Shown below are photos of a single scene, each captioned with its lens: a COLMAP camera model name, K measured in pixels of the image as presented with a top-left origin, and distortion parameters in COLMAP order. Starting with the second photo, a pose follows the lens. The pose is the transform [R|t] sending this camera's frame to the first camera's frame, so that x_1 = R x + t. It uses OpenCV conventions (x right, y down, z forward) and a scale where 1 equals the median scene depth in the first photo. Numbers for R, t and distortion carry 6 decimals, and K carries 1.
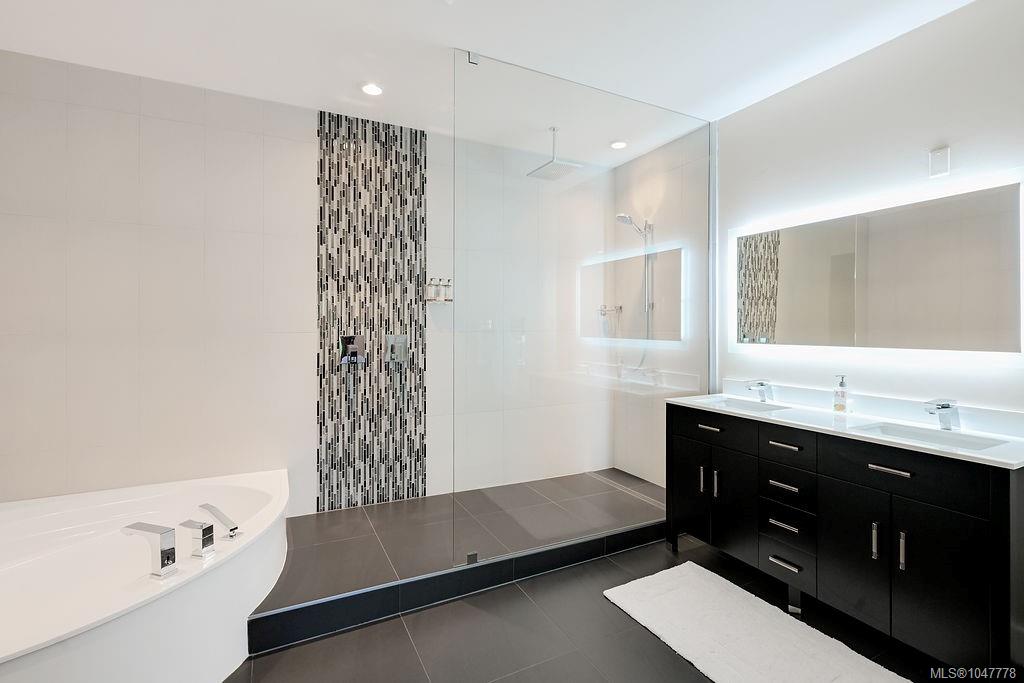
lens RADIAL K [[459.5, 0, 511.5], [0, 459.5, 332.1], [0, 0, 1]] dist [0.001694, 0.000014]
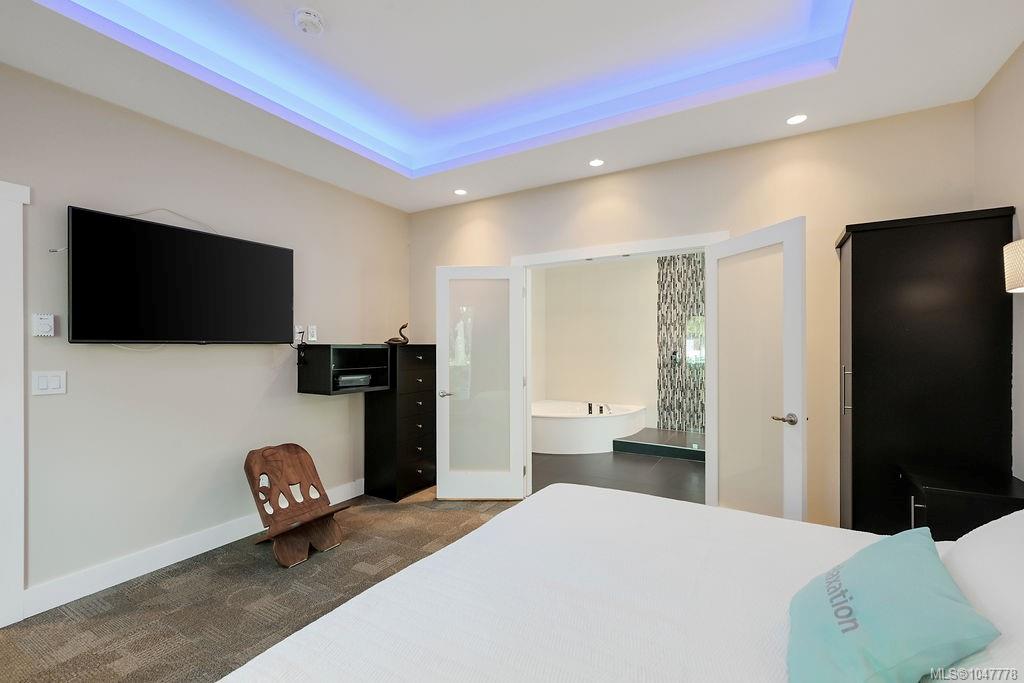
lens RADIAL K [[459.5, 0, 511.5], [0, 459.5, 341.9], [0, 0, 1]] dist [0.001694, 0.000014]
pose [[0.537751, -0.002565, -0.843100, 1.070943], [0.002187, 0.999996, -0.001648, -0.032014], [0.843101, -0.000958, 0.537755, -0.805597]]
